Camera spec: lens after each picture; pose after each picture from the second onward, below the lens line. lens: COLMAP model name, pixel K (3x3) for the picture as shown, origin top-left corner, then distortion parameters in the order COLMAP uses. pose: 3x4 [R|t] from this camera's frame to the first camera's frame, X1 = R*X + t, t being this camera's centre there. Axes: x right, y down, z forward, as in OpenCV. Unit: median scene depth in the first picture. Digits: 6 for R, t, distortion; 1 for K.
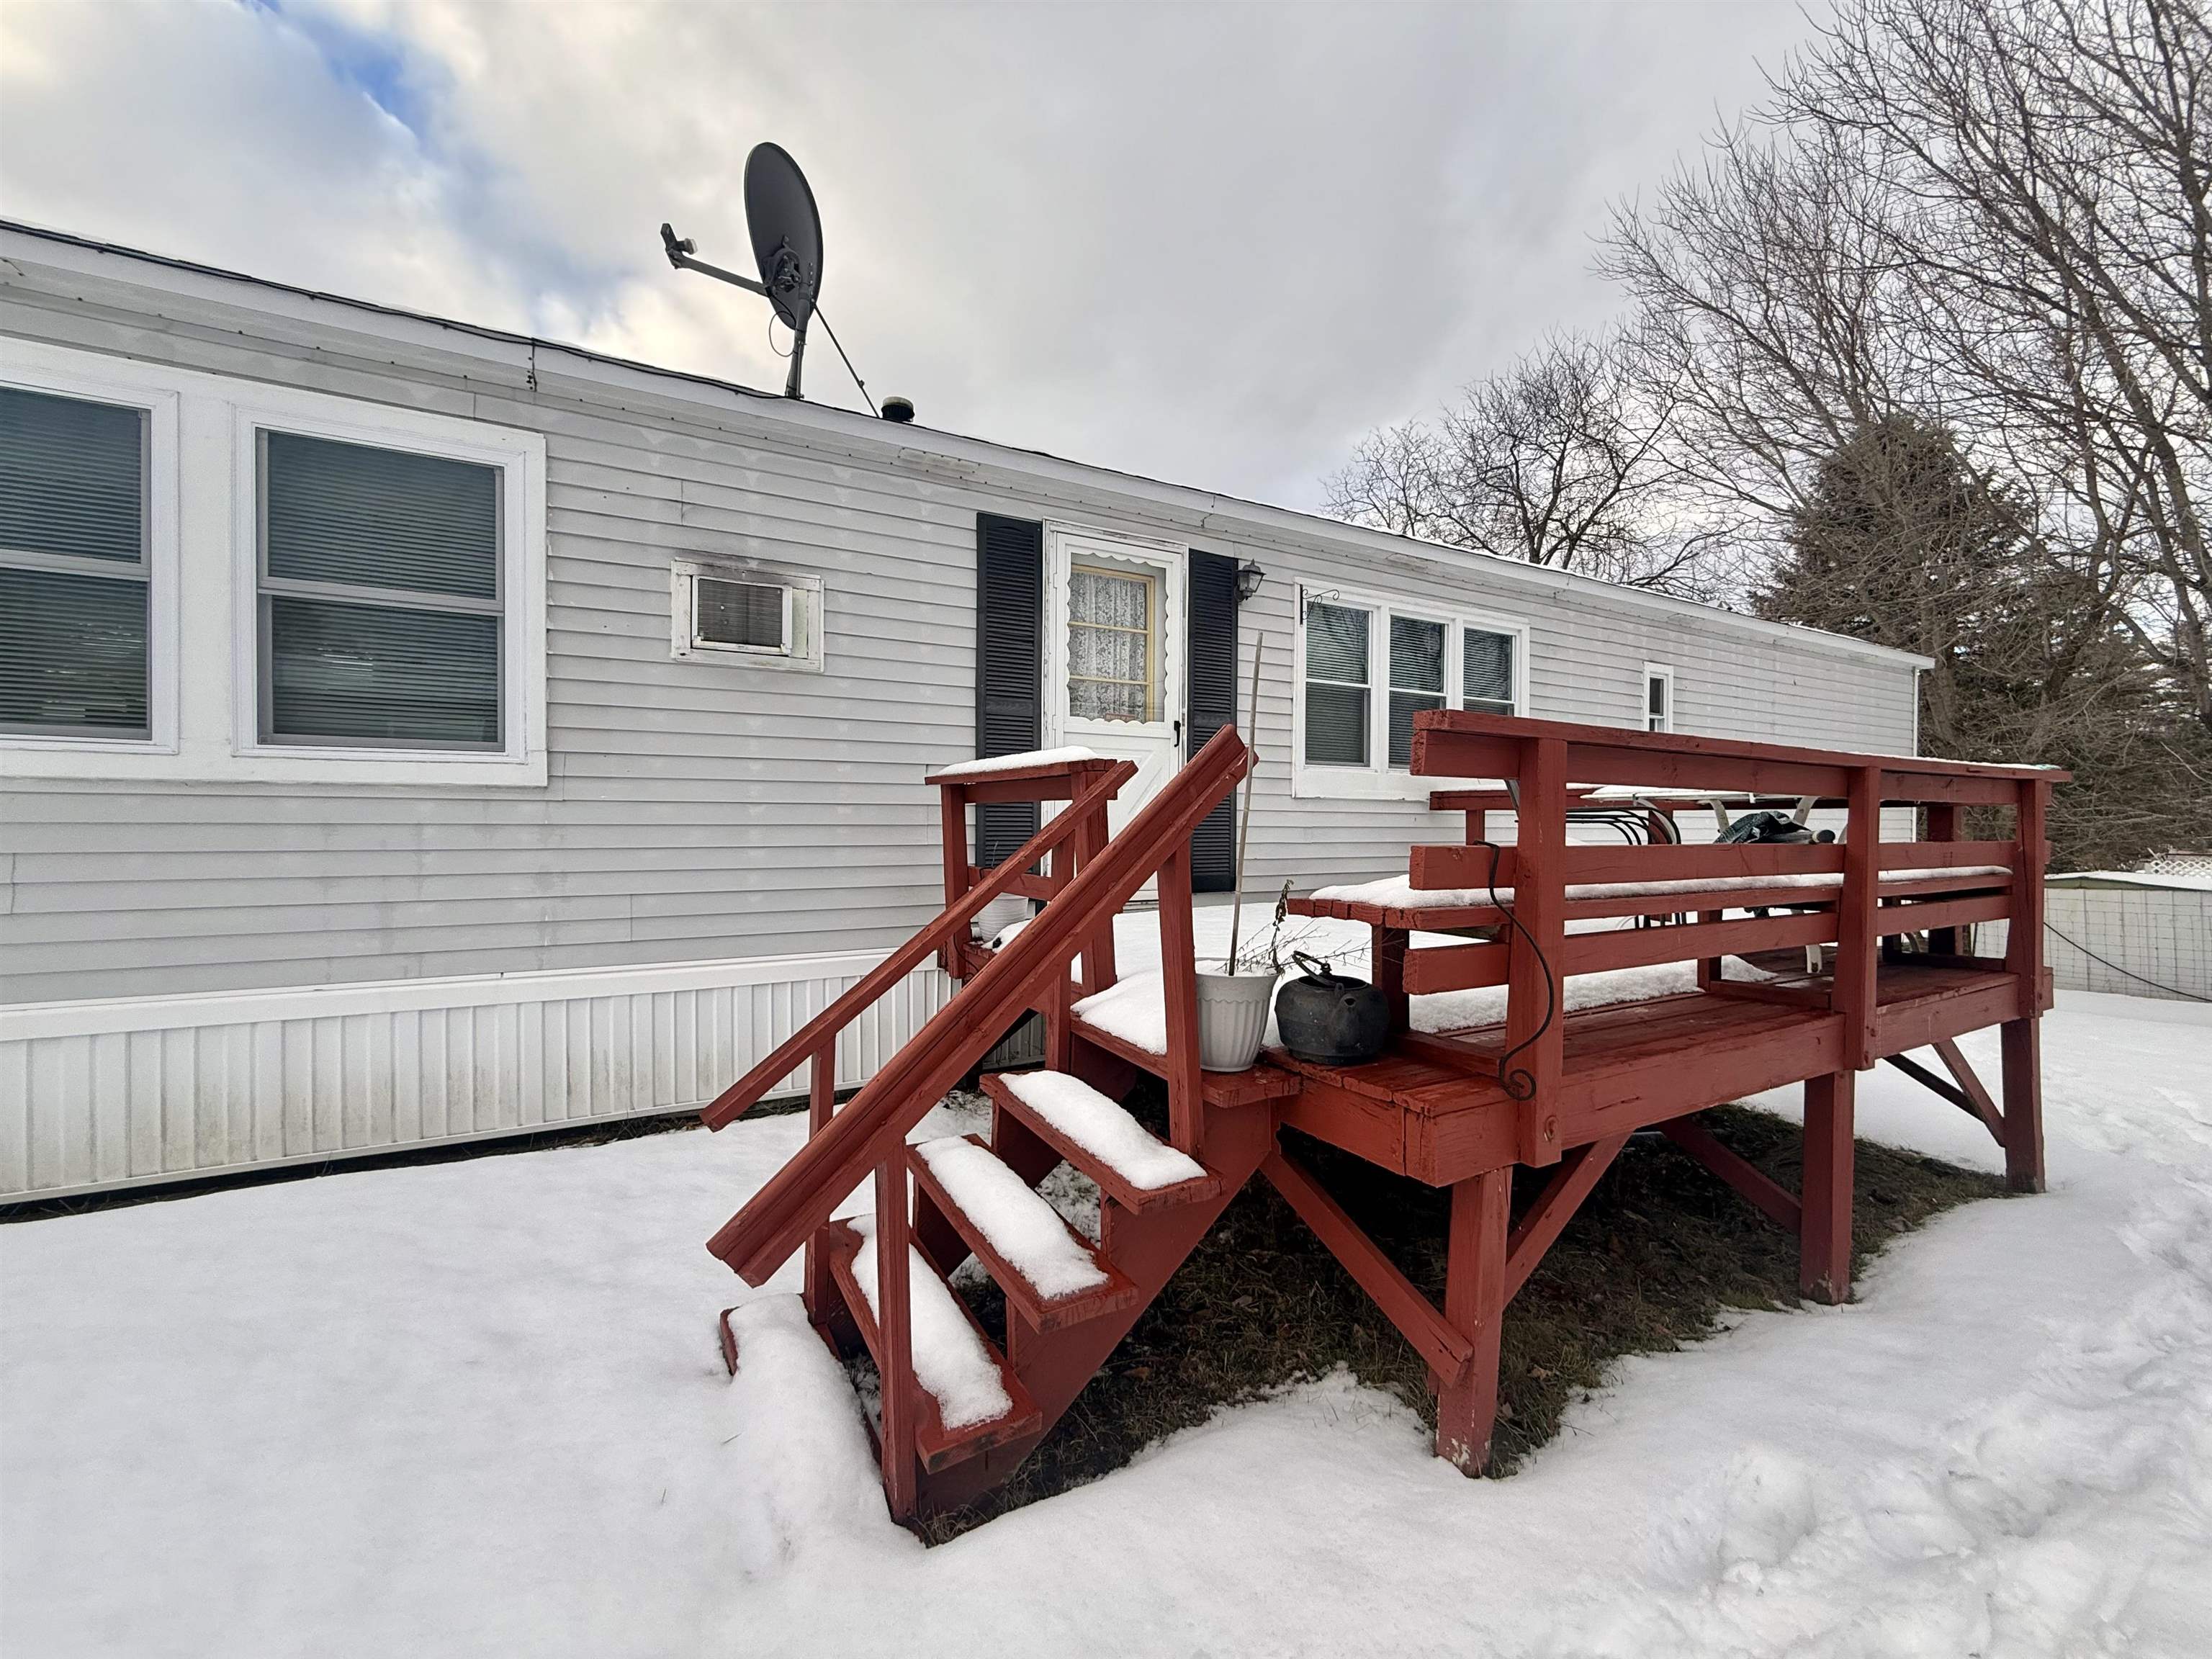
lens RADIAL K [[880.6, 0, 1095.2], [0, 880.6, 845.6], [0, 0, 1]] dist [-0.001319, 0.000672]
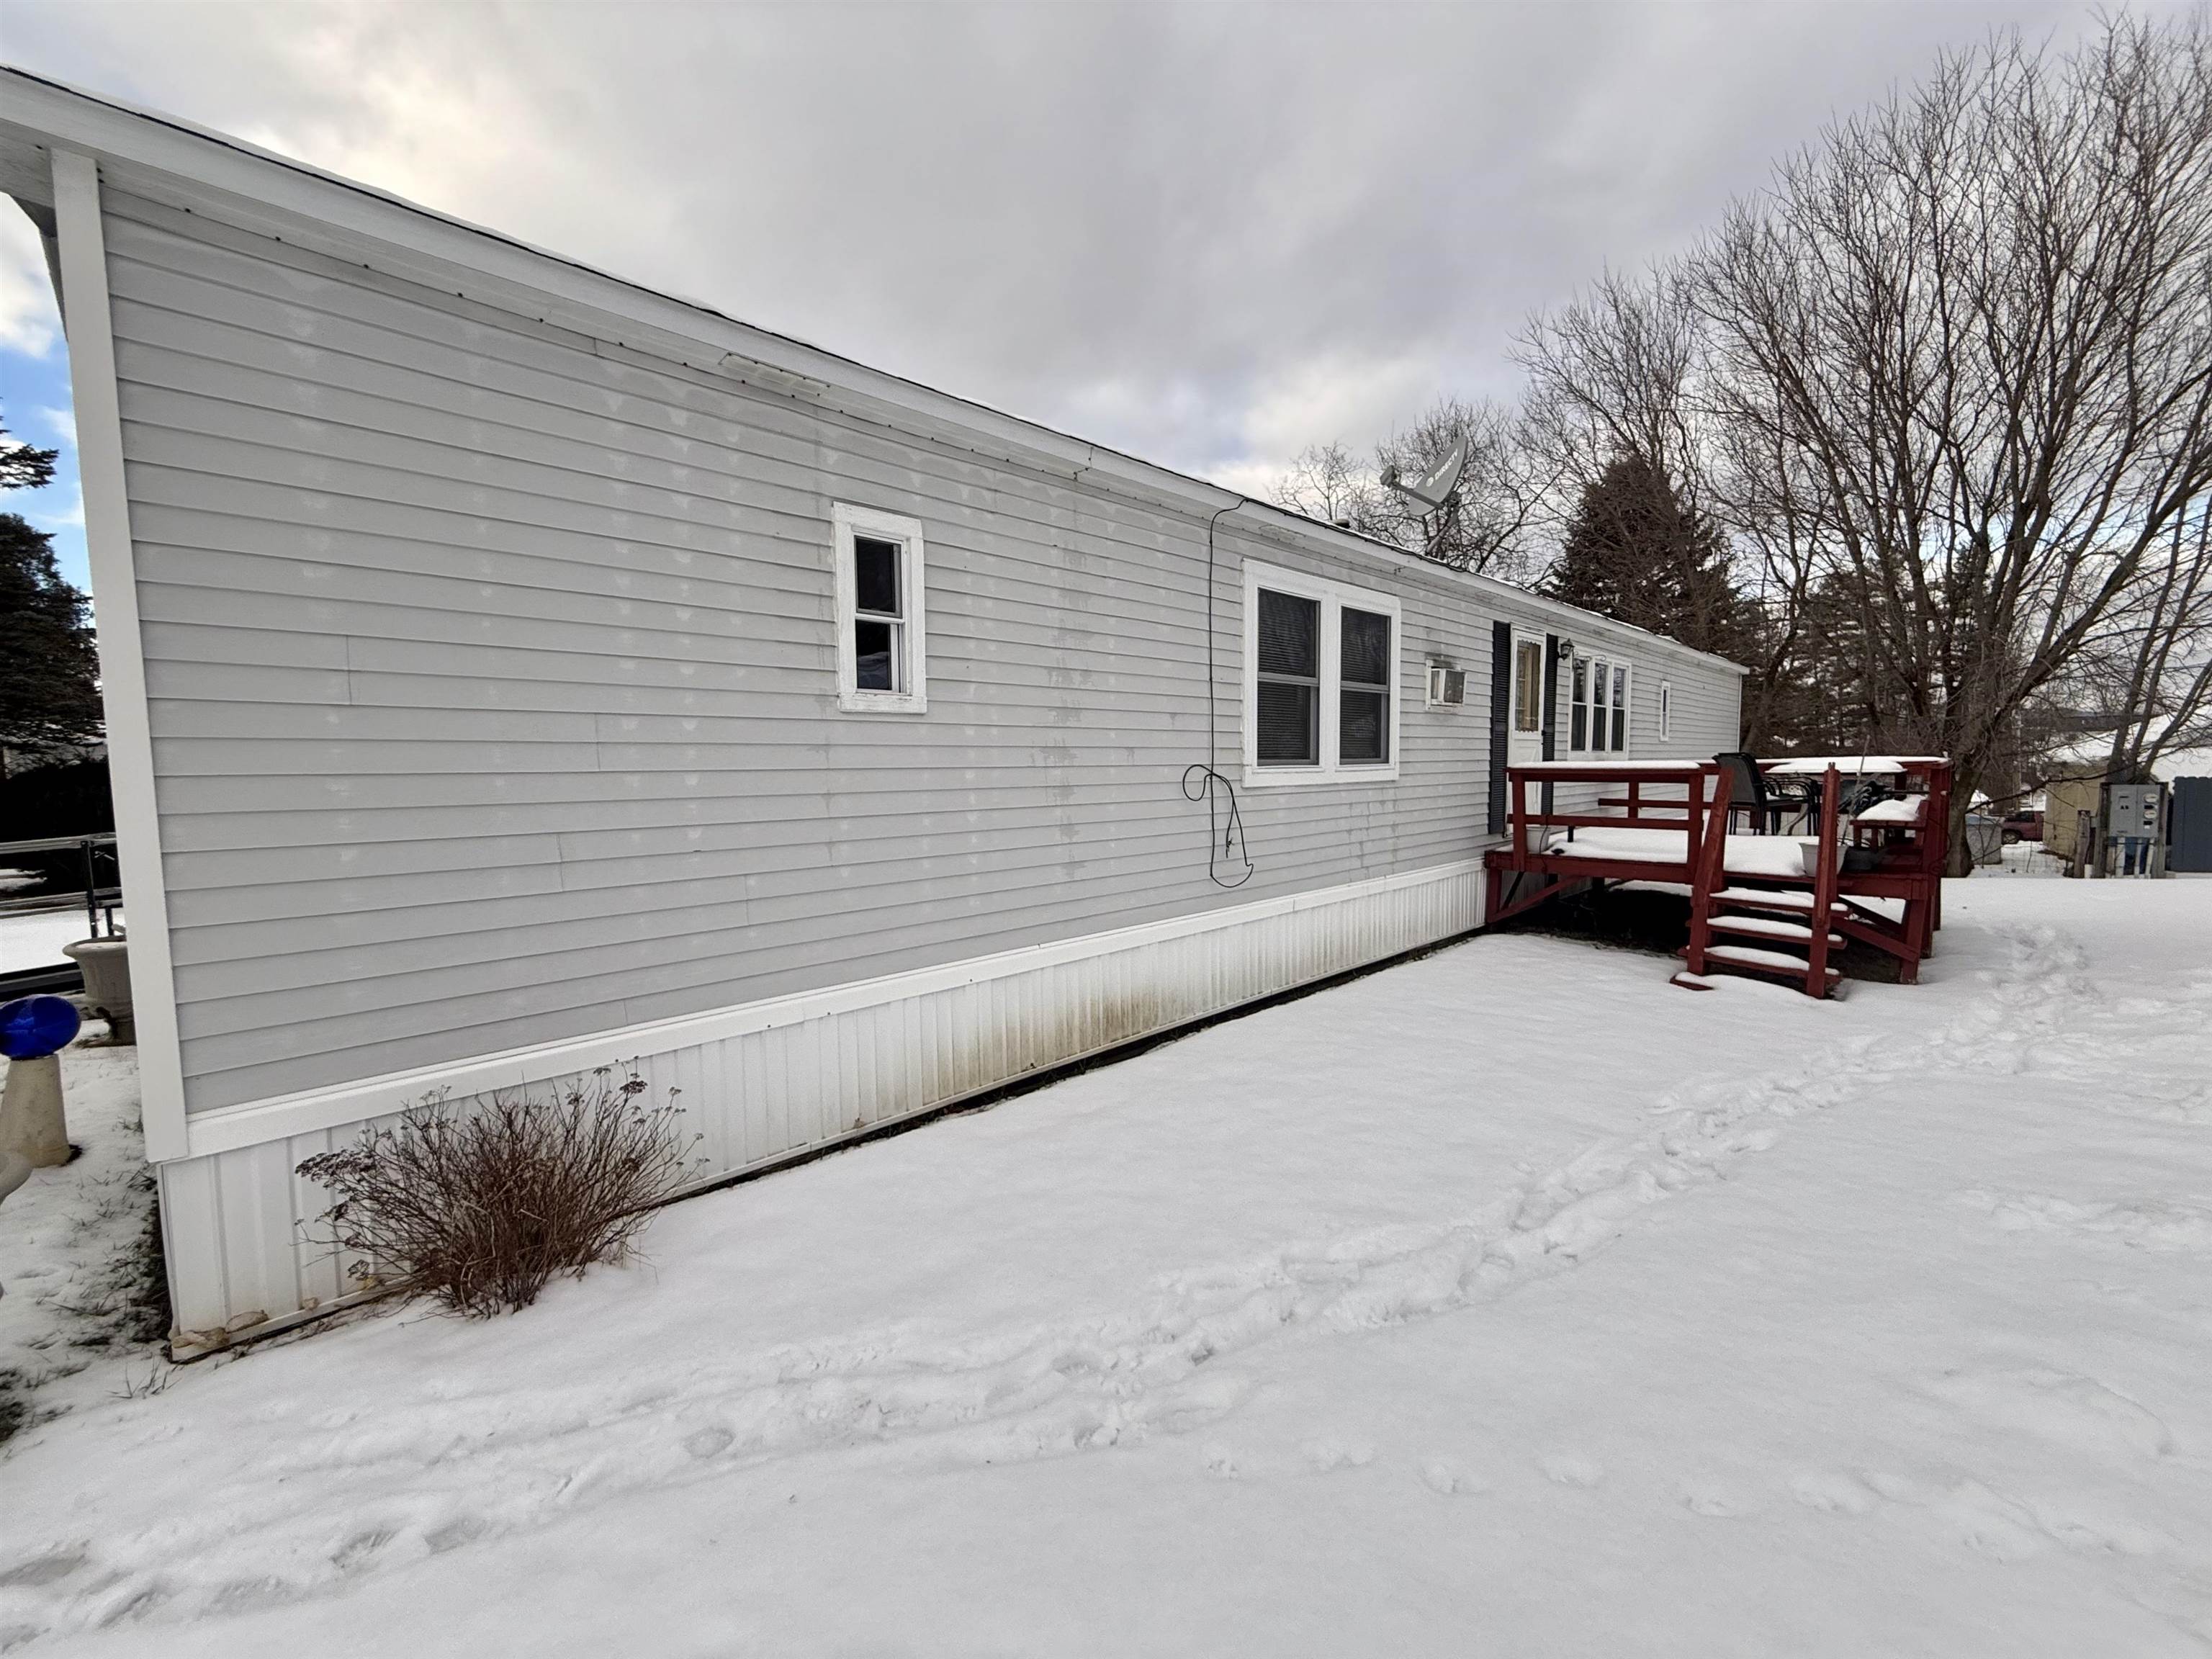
lens RADIAL K [[880.6, 0, 1109.2], [0, 880.6, 832.6], [0, 0, 1]] dist [-0.001319, 0.000672]
pose [[0.963264, -0.024495, 0.267438, -1.806385], [0.006739, 0.997723, 0.067111, -0.089489], [-0.268473, -0.062843, 0.961235, -0.728641]]
